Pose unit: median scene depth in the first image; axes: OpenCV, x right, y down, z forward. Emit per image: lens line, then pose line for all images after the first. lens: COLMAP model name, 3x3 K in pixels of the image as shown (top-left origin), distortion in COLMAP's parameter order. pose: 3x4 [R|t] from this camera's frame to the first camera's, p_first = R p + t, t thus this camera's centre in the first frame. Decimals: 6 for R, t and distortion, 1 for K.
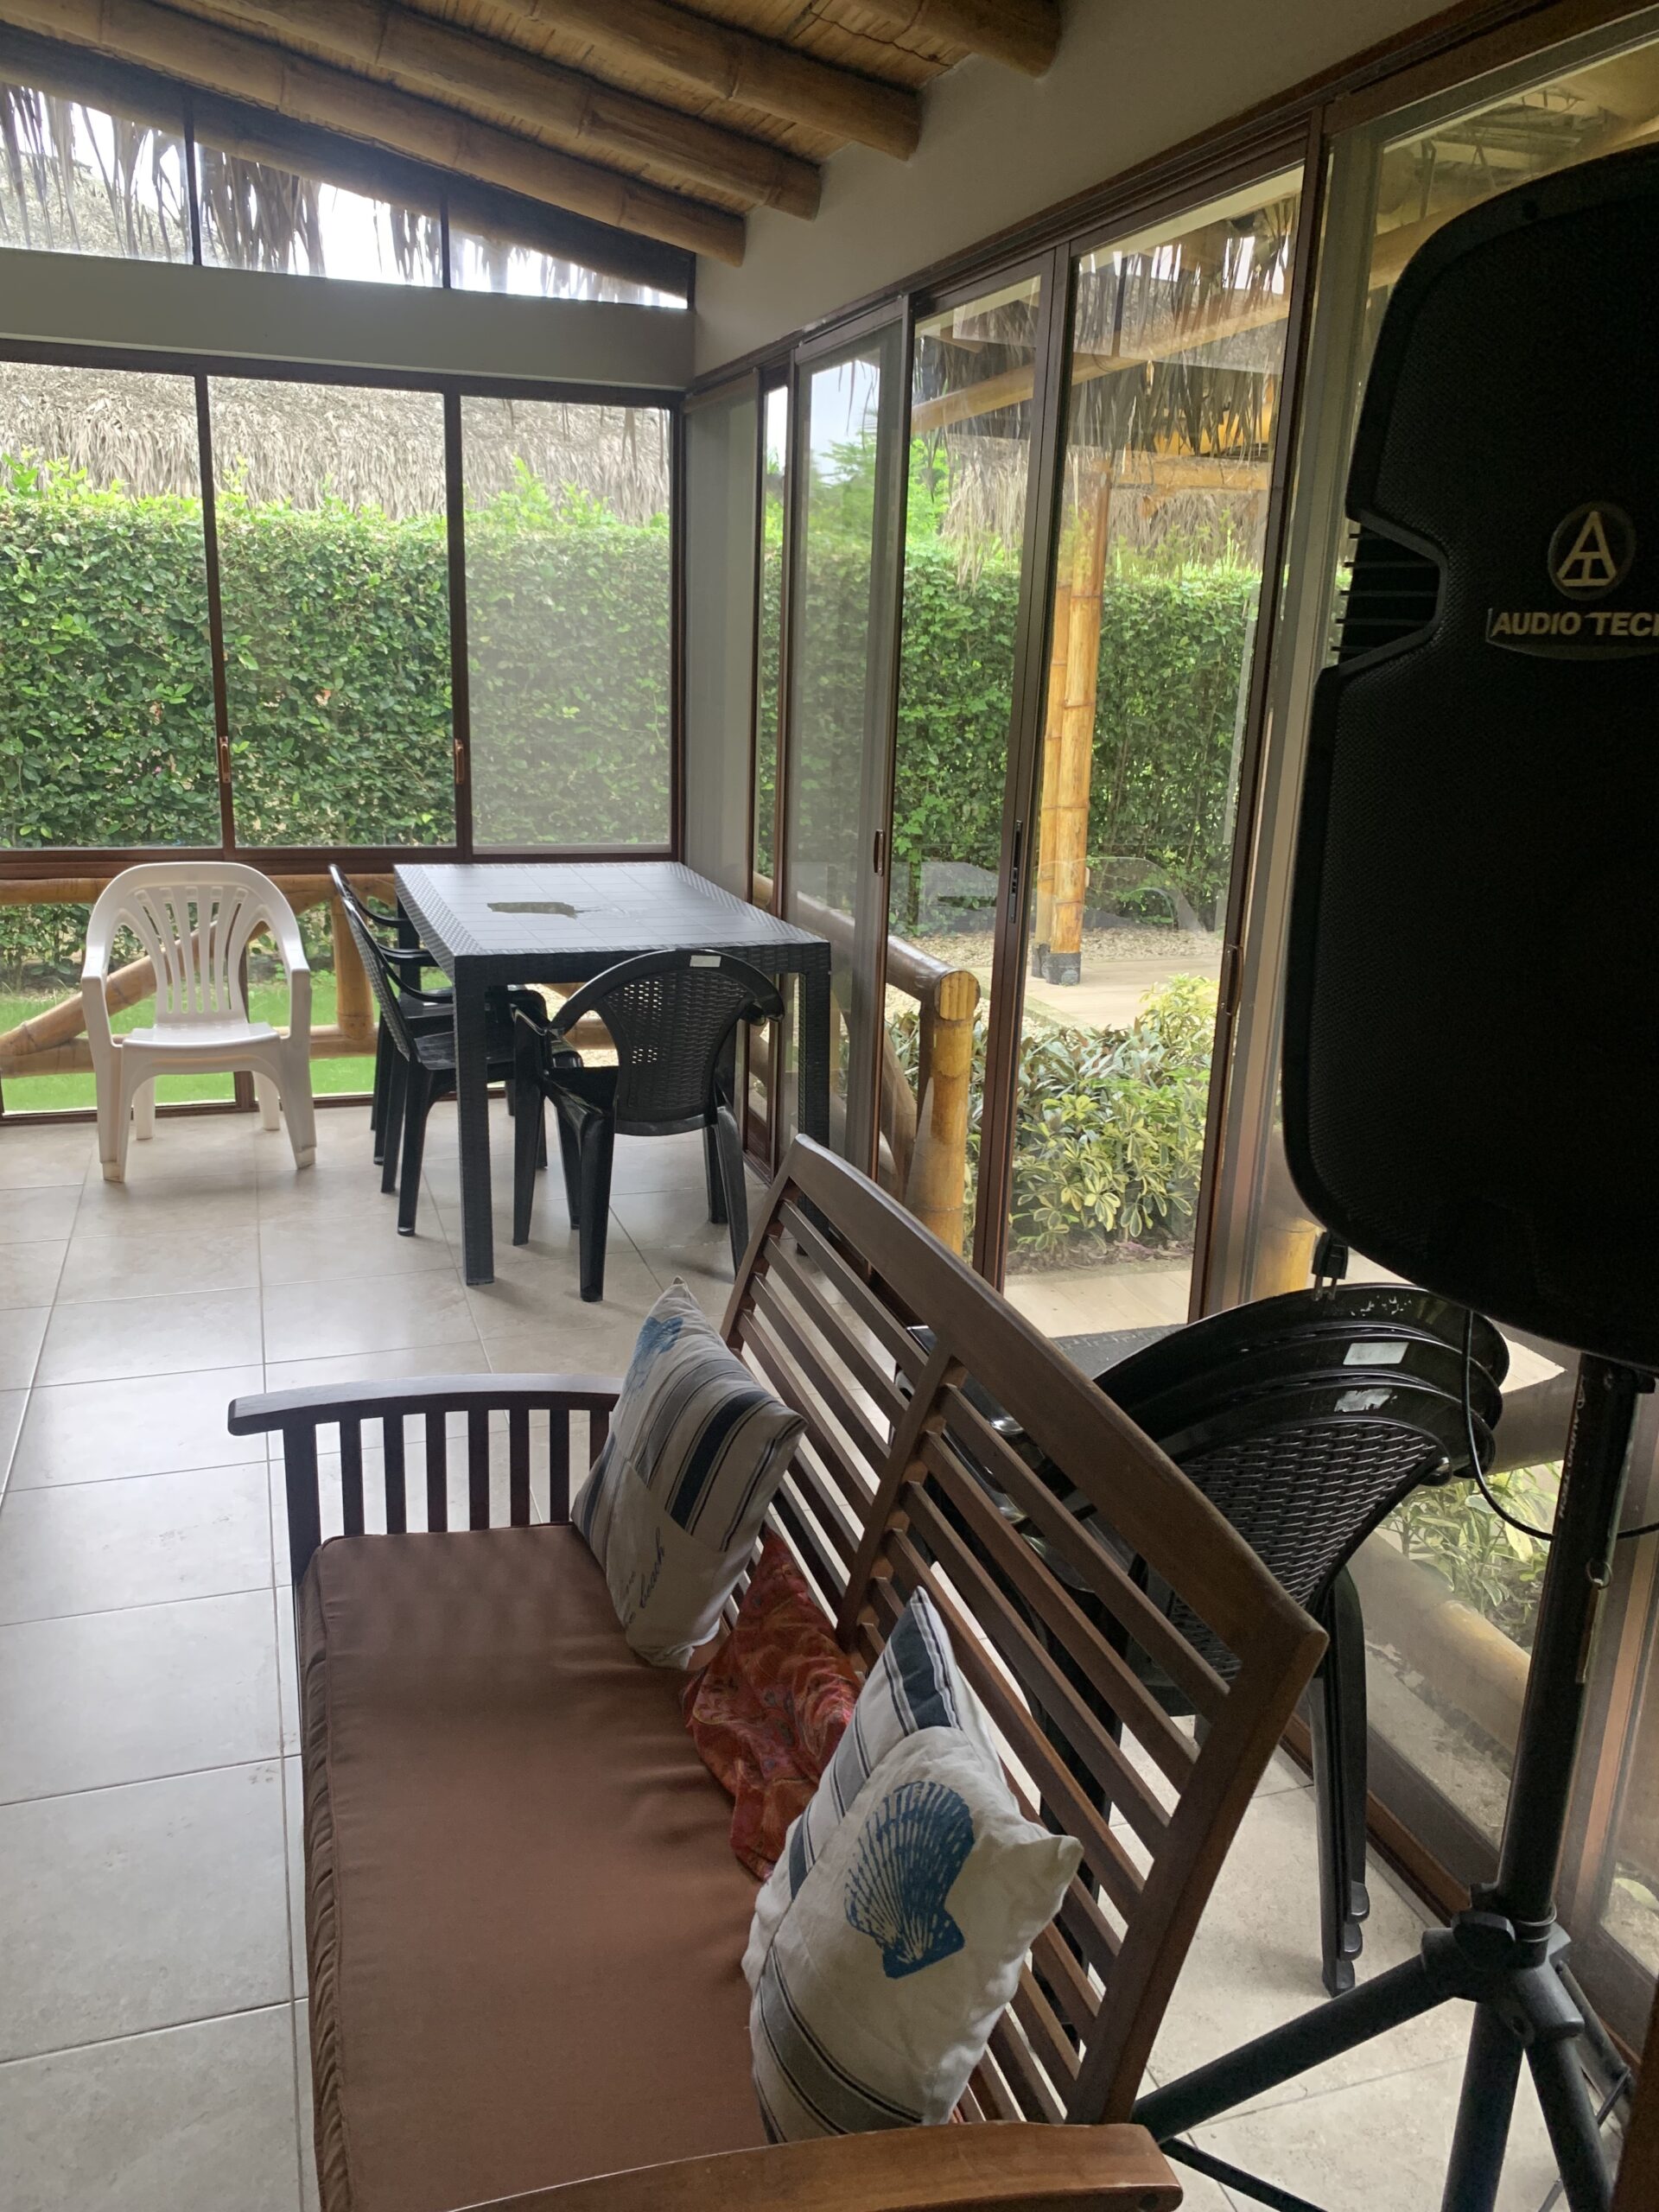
lens RADIAL K [[1684.1, 0, 813.4], [0, 1684.1, 1105.6], [0, 0, 1]] dist [0.018462, -0.019937]
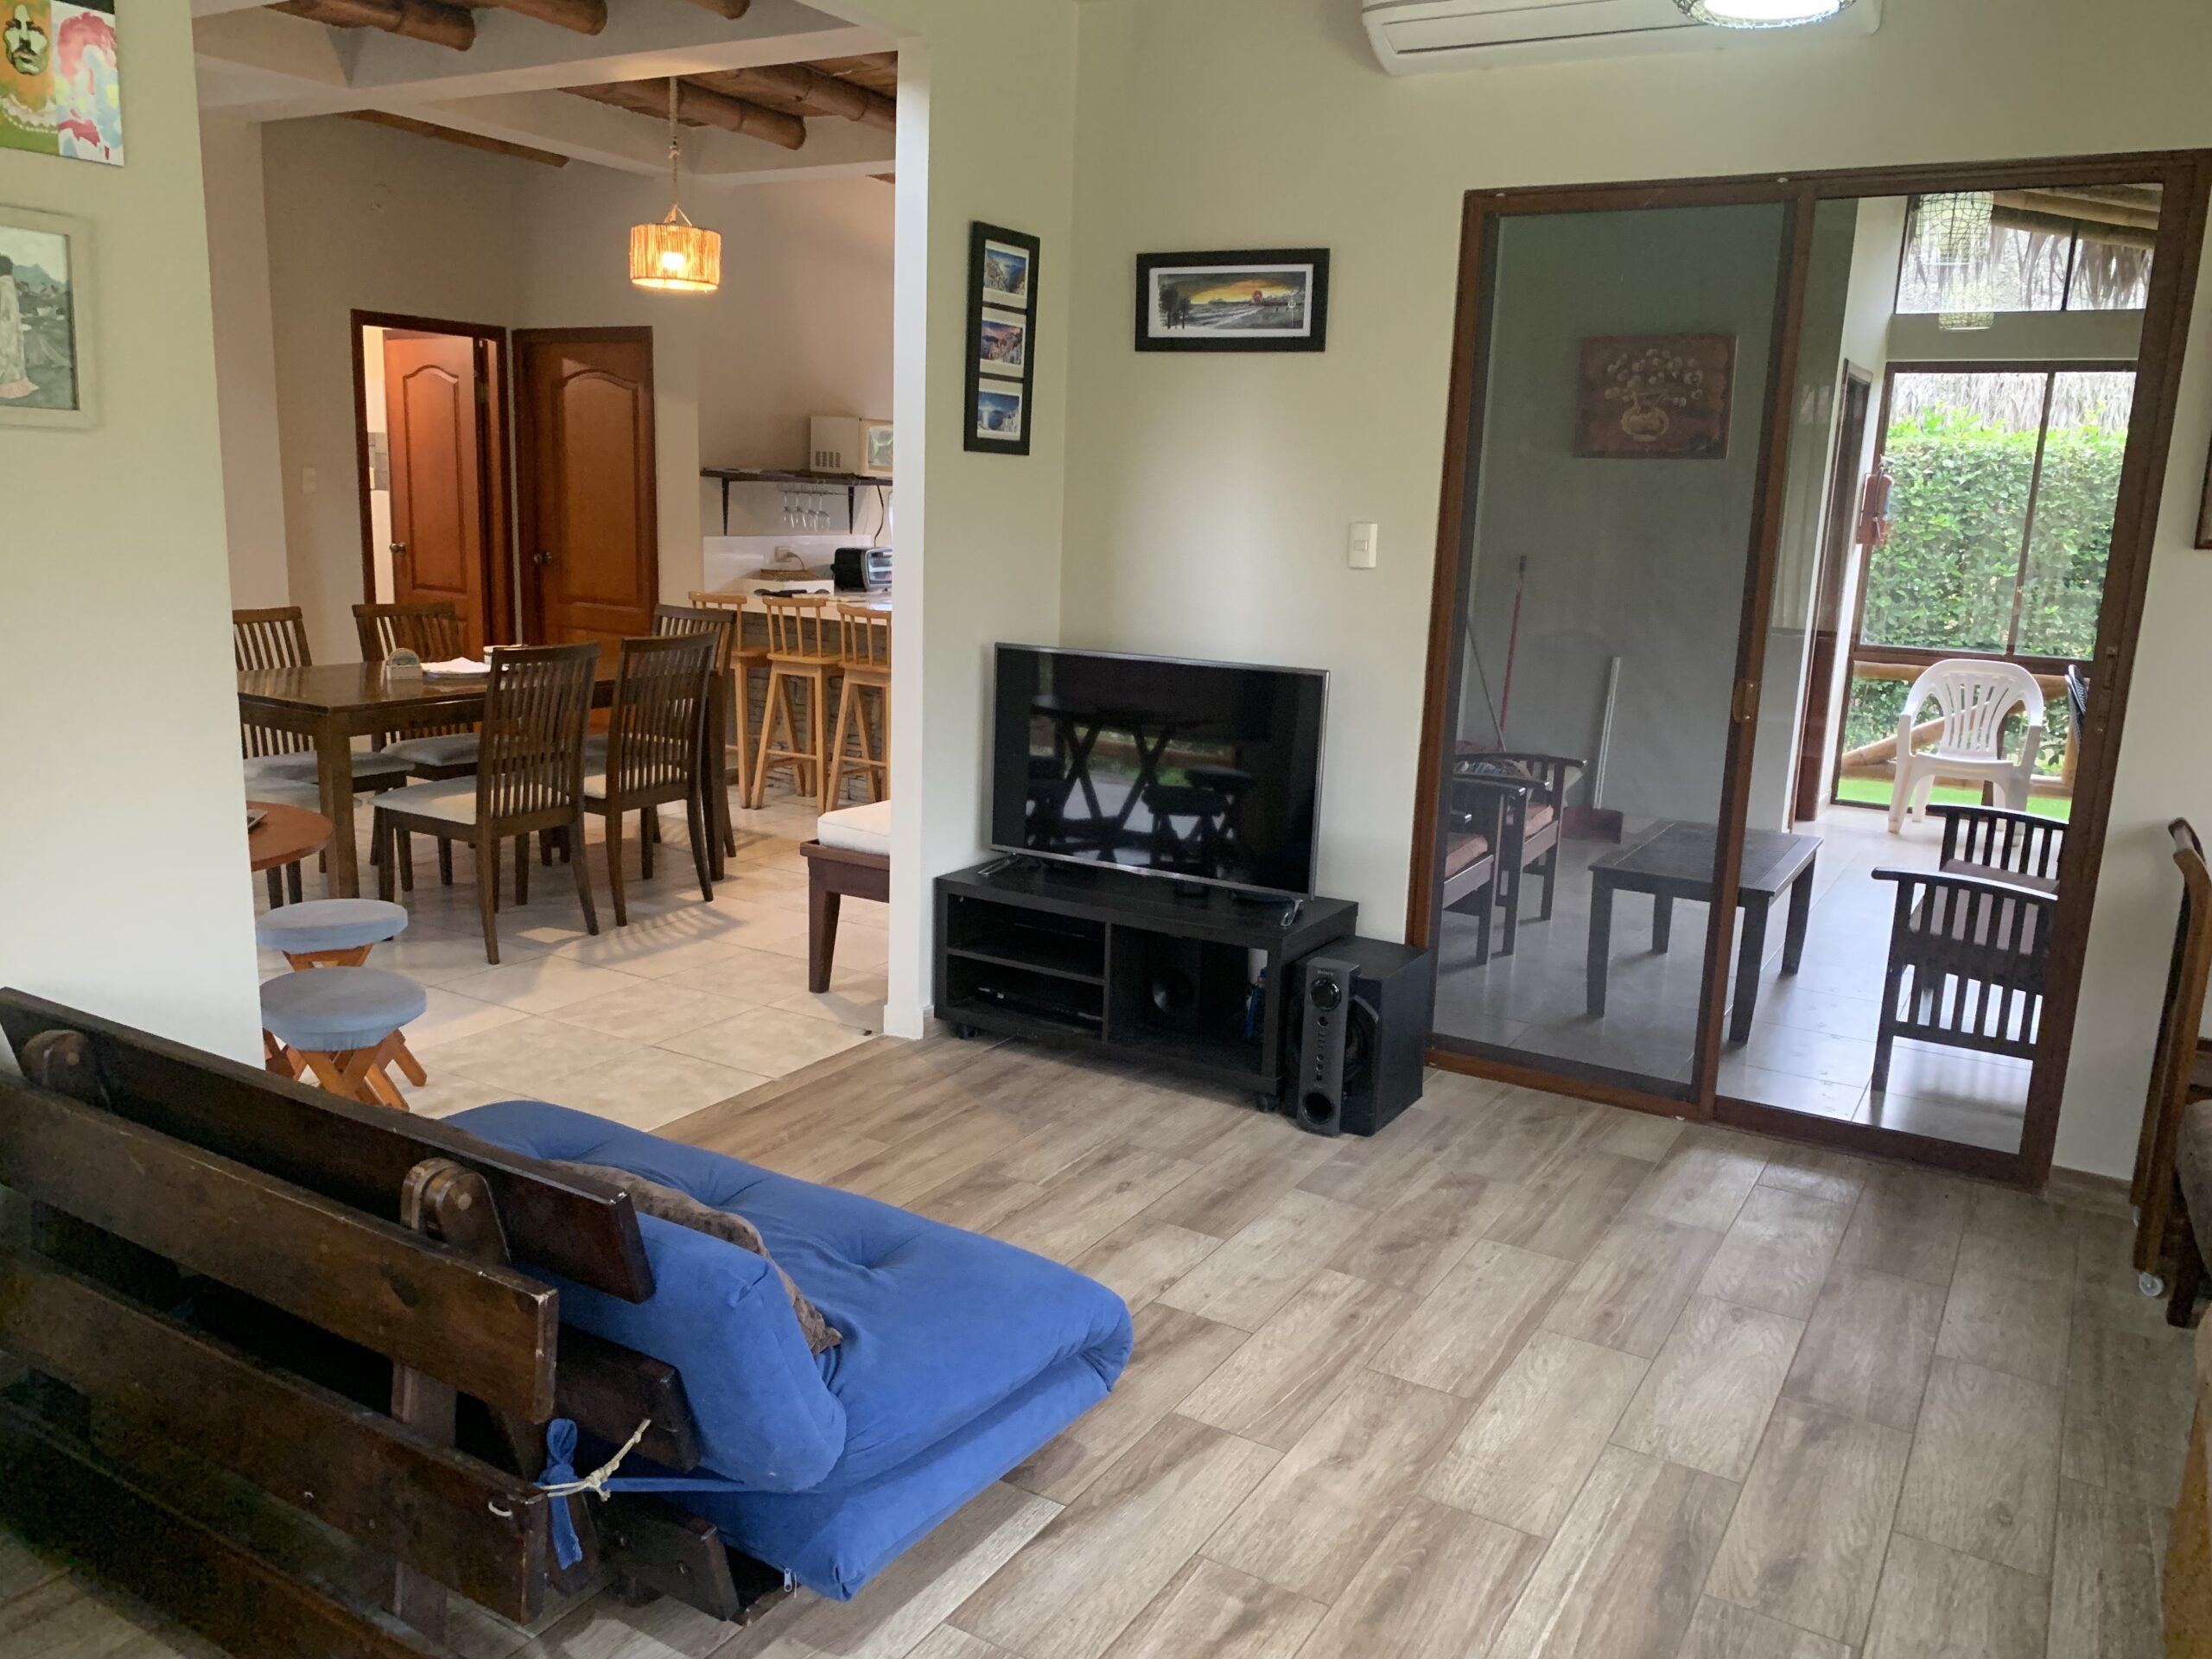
lens RADIAL K [[1684.1, 0, 1114.3], [0, 1684.1, 834.6], [0, 0, 1]] dist [0.018462, -0.019937]
pose [[0.656795, 0.147557, -0.739491, 0.211377], [-0.218943, 0.975738, 0.000238, 0.137290], [0.721585, 0.161751, 0.673166, -0.457901]]
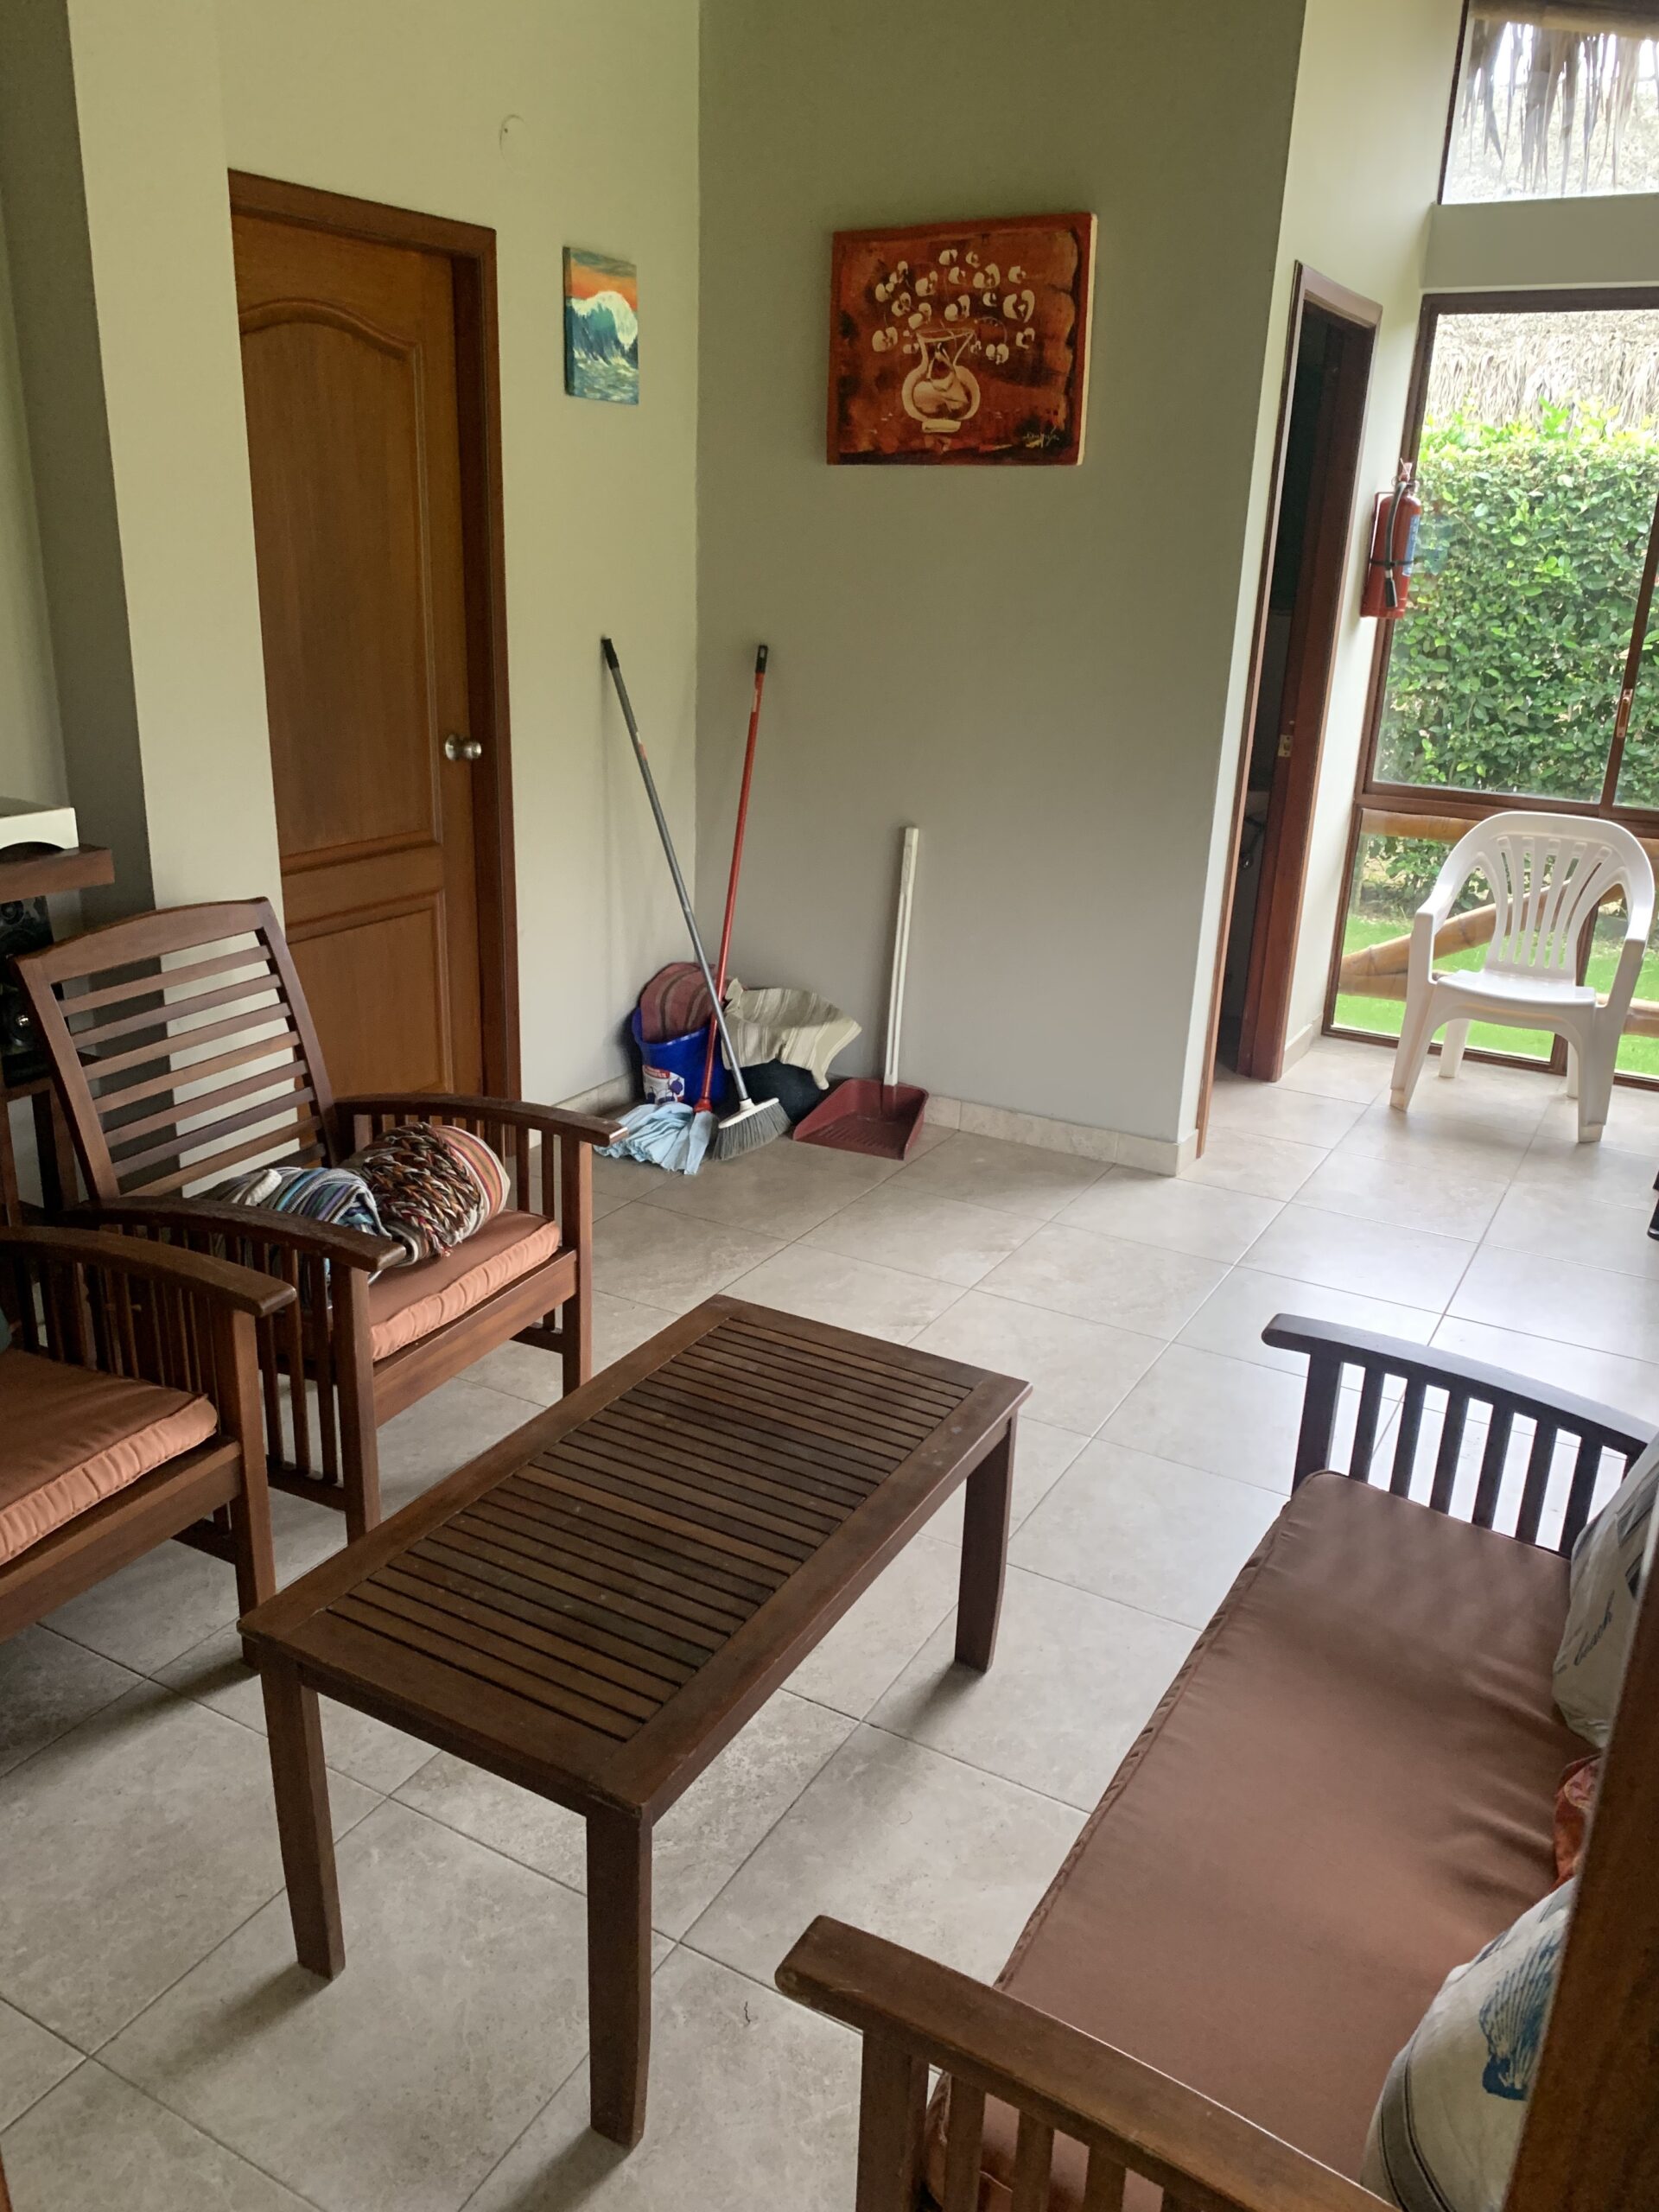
lens RADIAL K [[1684.1, 0, 814.5], [0, 1684.1, 1101.3], [0, 0, 1]] dist [0.018462, -0.019937]
pose [[0.668013, 0.235416, -0.705931, 0.051238], [-0.212021, 0.969533, 0.122690, -0.007087], [0.713306, 0.067714, 0.697574, 0.008177]]
